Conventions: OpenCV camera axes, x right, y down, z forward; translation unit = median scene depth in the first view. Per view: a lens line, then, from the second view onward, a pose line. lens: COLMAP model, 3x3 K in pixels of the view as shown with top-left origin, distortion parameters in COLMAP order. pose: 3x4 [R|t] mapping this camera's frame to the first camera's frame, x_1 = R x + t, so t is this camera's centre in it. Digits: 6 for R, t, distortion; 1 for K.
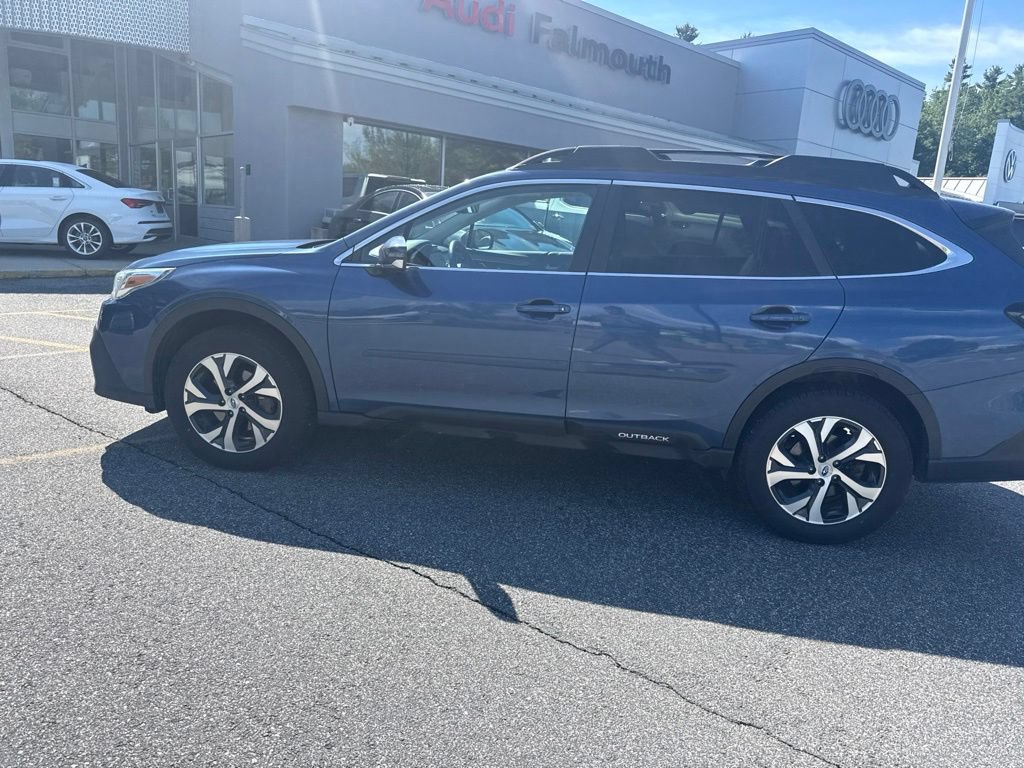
lens RADIAL K [[730.3, 0, 514.0], [0, 730.3, 377.9], [0, 0, 1]] dist [0.019350, -0.028932]
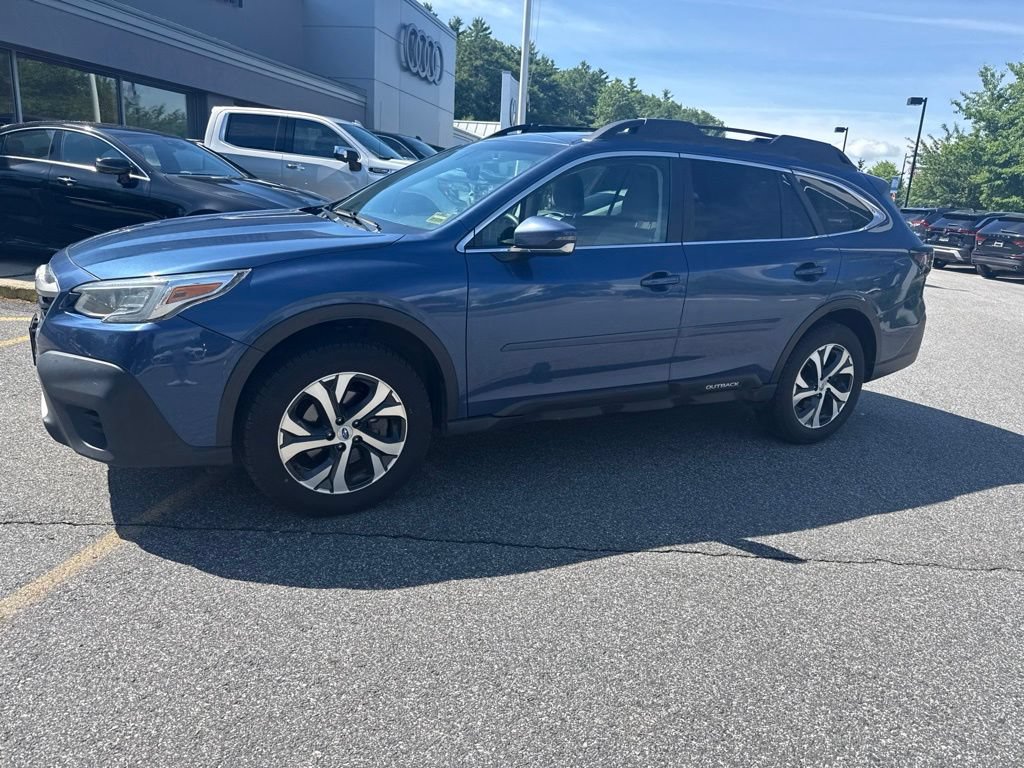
lens RADIAL K [[732.0, 0, 512.0], [0, 732.0, 384.0], [0, 0, 1]] dist [0.018951, -0.017956]
pose [[0.798407, -0.172998, 0.576731, -0.723300], [0.119092, 0.984285, 0.130383, -0.106348], [-0.590224, -0.035415, 0.806463, 0.259943]]
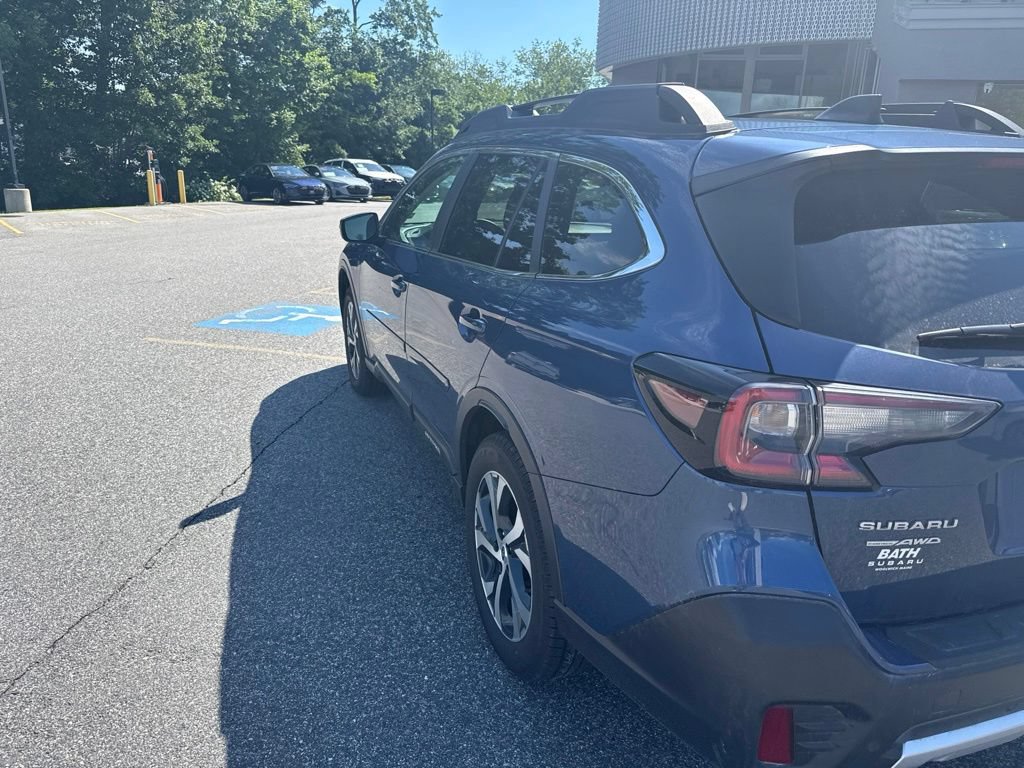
lens RADIAL K [[728.5, 0, 515.3], [0, 728.5, 371.6], [0, 0, 1]] dist [0.029393, -0.047123]
pose [[0.494756, 0.185586, -0.848984, 0.925071], [-0.186355, 0.976862, 0.104939, -0.107357], [0.848816, 0.106293, 0.517893, 0.602279]]
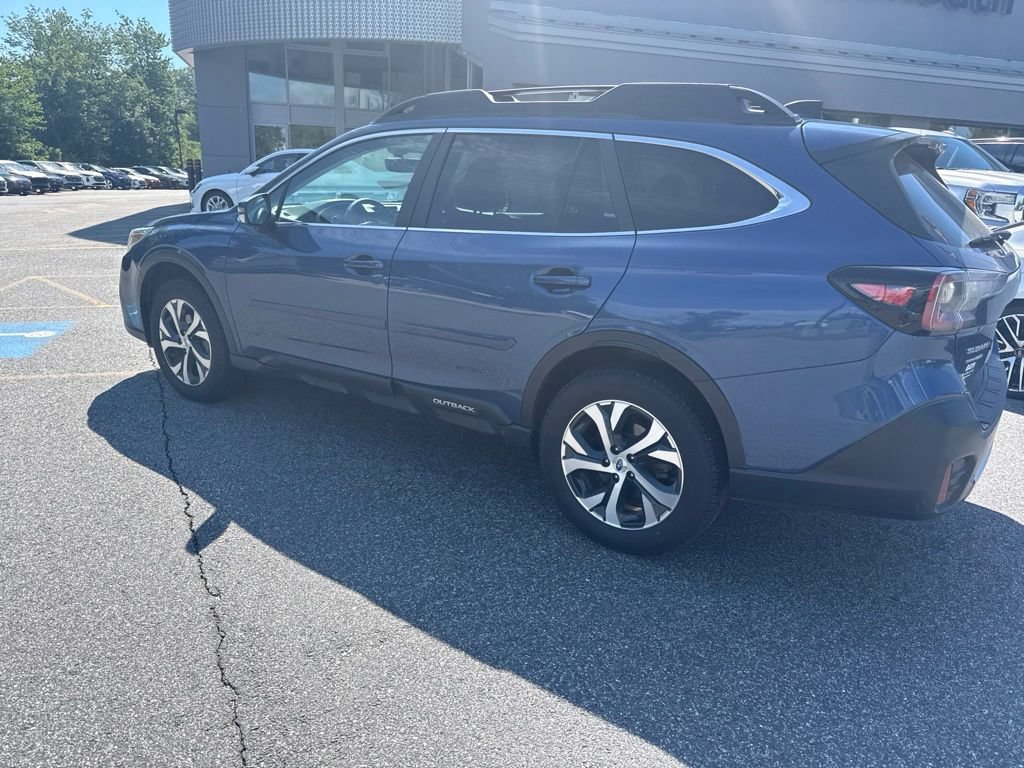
lens RADIAL K [[730.3, 0, 514.0], [0, 730.3, 377.9], [0, 0, 1]] dist [0.019350, -0.028932]
pose [[0.893245, 0.085724, -0.441322, 0.639395], [-0.072659, 0.996274, 0.046457, -0.002143], [0.443661, -0.009432, 0.896145, 0.188279]]
